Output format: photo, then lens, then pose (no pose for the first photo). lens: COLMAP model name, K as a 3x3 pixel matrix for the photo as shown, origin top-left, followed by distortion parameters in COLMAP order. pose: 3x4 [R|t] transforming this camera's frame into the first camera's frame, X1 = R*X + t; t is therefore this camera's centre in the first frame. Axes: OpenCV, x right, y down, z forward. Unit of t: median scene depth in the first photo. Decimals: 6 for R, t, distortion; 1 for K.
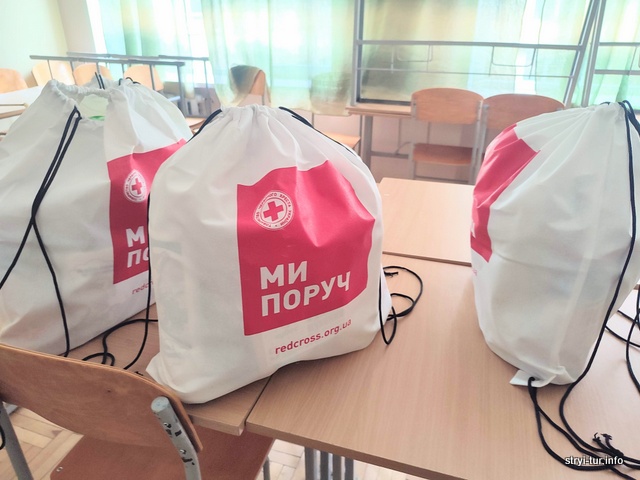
lens RADIAL K [[440.8, 0, 323.9], [0, 440.8, 240.9], [0, 0, 1]] dist [0.022106, -0.002482]
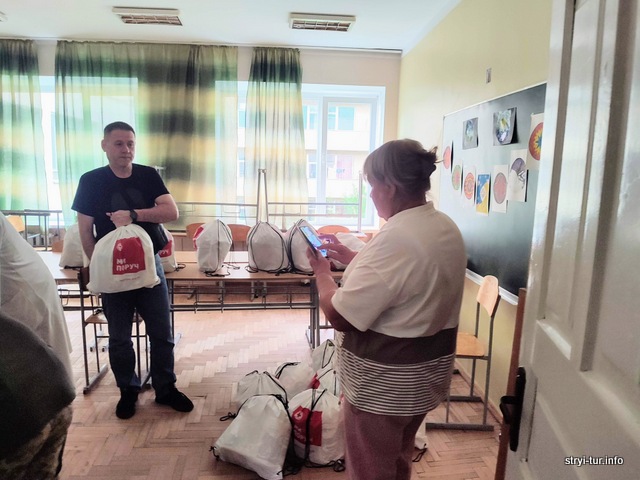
lens RADIAL K [[440.8, 0, 318.8], [0, 440.8, 236.0], [0, 0, 1]] dist [0.022106, -0.002482]
pose [[0.936500, -0.045118, 0.347752, 0.062483], [0.145898, 0.951912, -0.269403, 0.340622], [-0.318875, 0.303033, 0.898048, -0.993053]]
